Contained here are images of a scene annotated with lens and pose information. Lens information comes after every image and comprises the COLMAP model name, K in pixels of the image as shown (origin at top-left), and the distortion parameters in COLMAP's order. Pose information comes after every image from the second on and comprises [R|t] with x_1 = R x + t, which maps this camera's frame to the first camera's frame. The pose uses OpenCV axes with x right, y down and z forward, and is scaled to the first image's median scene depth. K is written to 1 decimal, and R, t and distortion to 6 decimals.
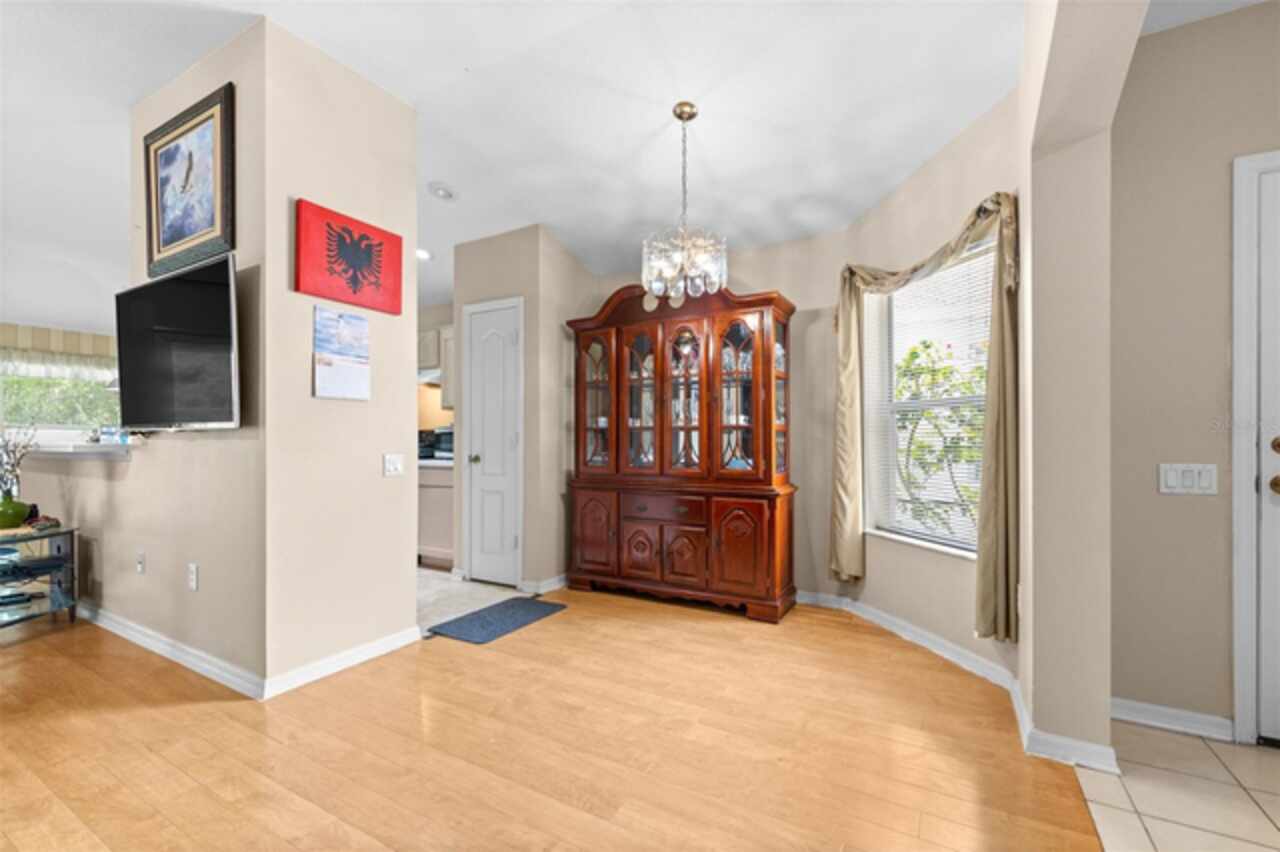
lens RADIAL K [[538.8, 0, 643.2], [0, 538.8, 442.9], [0, 0, 1]] dist [0.000480, -0.000276]
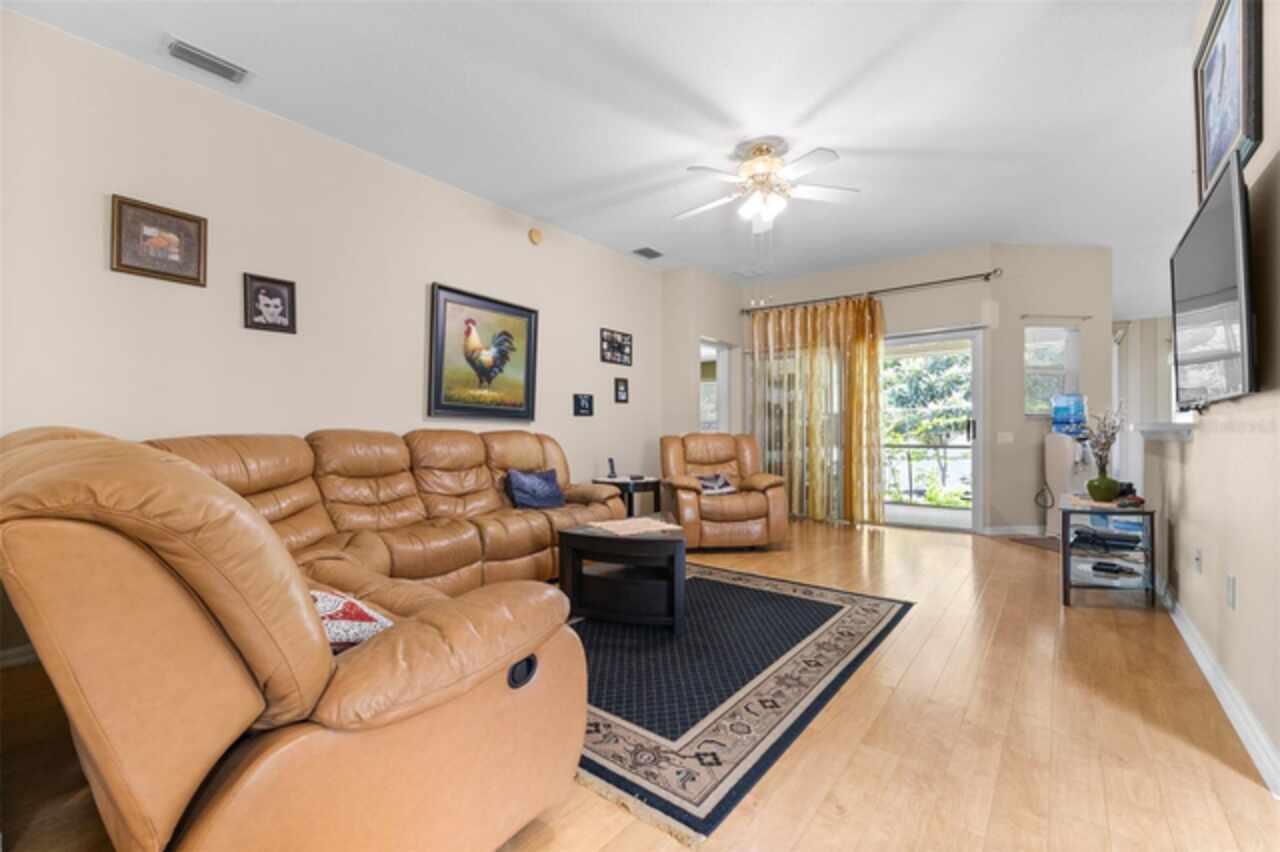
lens RADIAL K [[540.2, 0, 639.7], [0, 540.2, 433.4], [0, 0, 1]] dist [0.000107, -0.000019]
pose [[-0.150547, 0.001338, -0.988602, 0.052359], [-0.003562, 0.999992, 0.001896, 0.020802], [0.988596, 0.003807, -0.150541, 0.233475]]
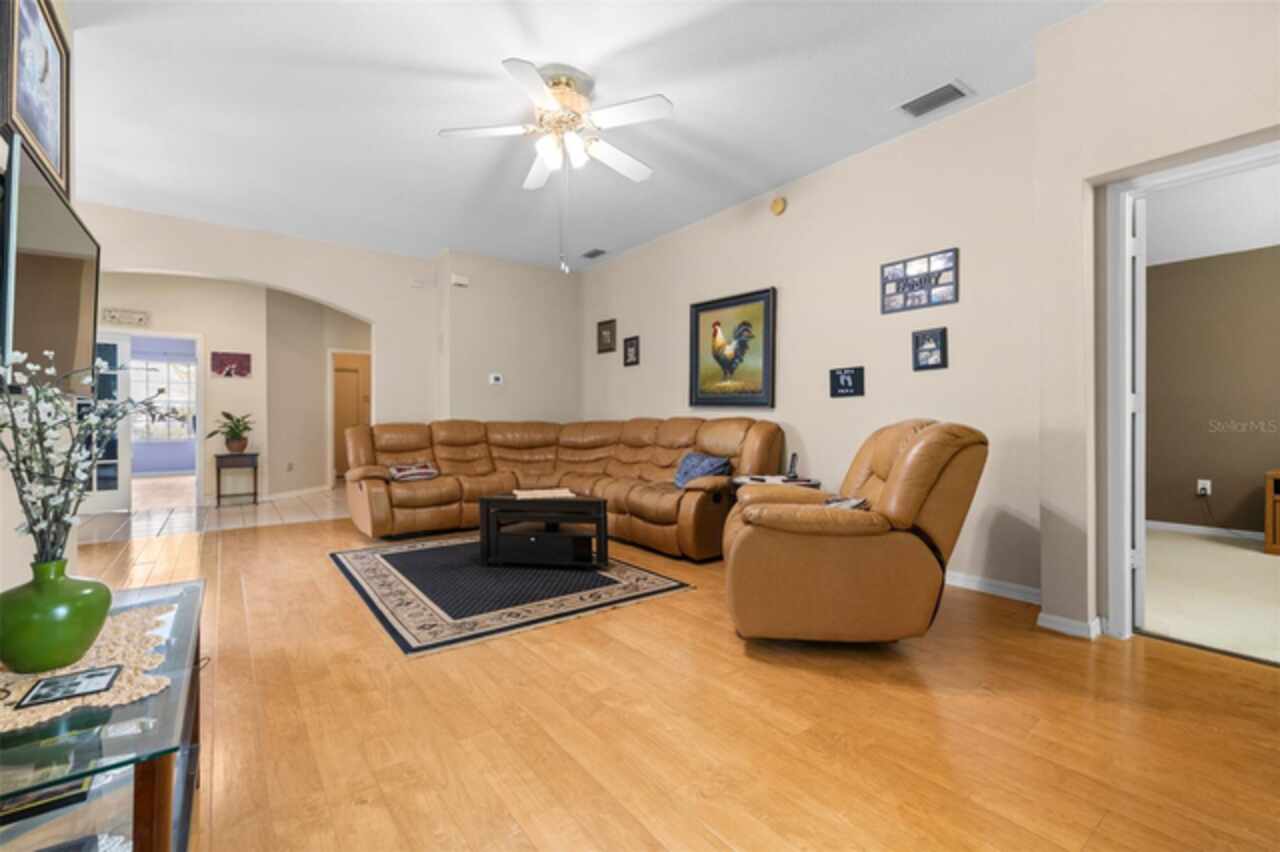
lens RADIAL K [[555.3, 0, 642.2], [0, 555.3, 423.3], [0, 0, 1]] dist [0.002177, 0.000151]
pose [[-0.919041, 0.001575, 0.394158, -1.623860], [0.006103, 0.999929, 0.010234, 0.015396], [-0.394114, 0.011812, -0.918986, 1.160730]]
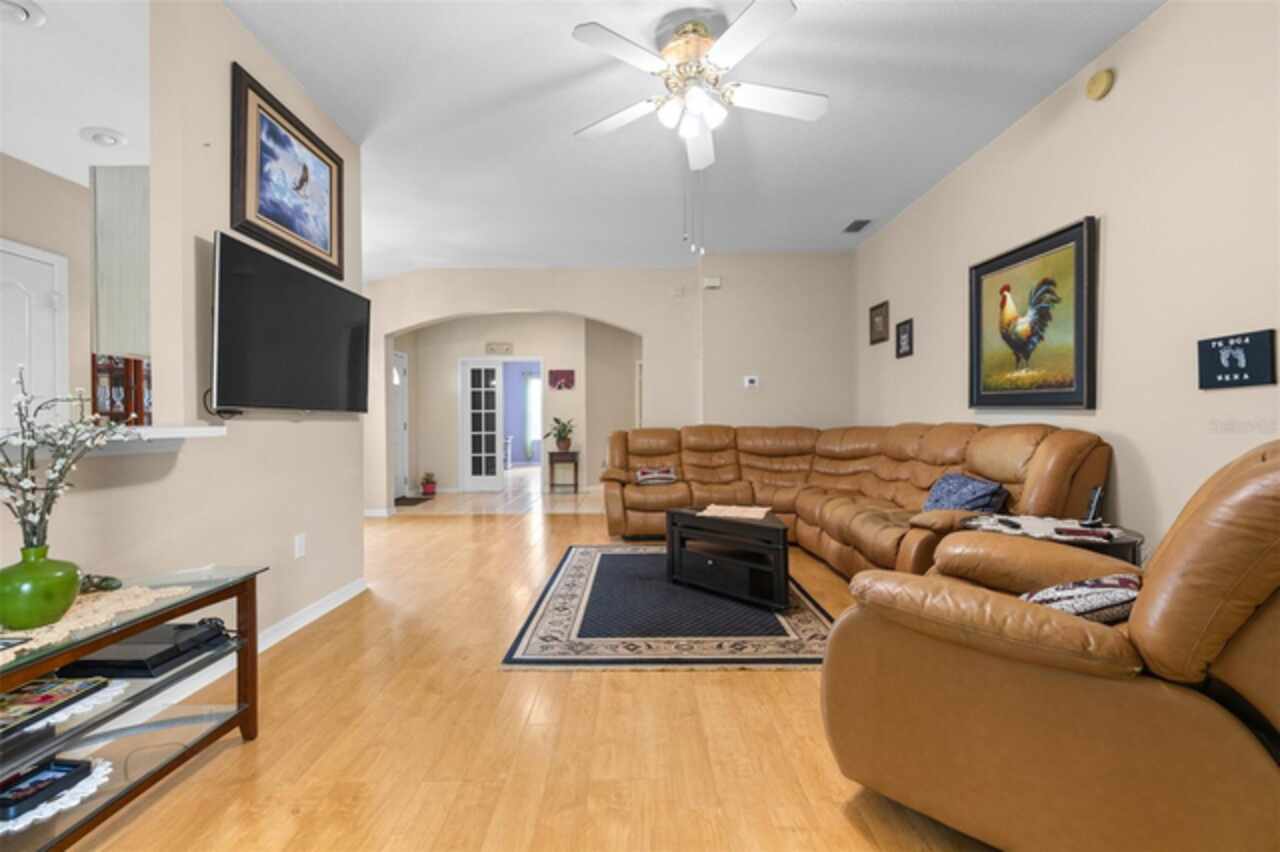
lens RADIAL K [[549.5, 0, 632.5], [0, 549.5, 424.2], [0, 0, 1]] dist [0.000125, -0.000077]
pose [[-0.492283, 0.000723, 0.870435, -1.778430], [0.010668, 0.999930, 0.005203, 0.004564], [-0.870370, 0.011847, -0.492256, 0.801454]]
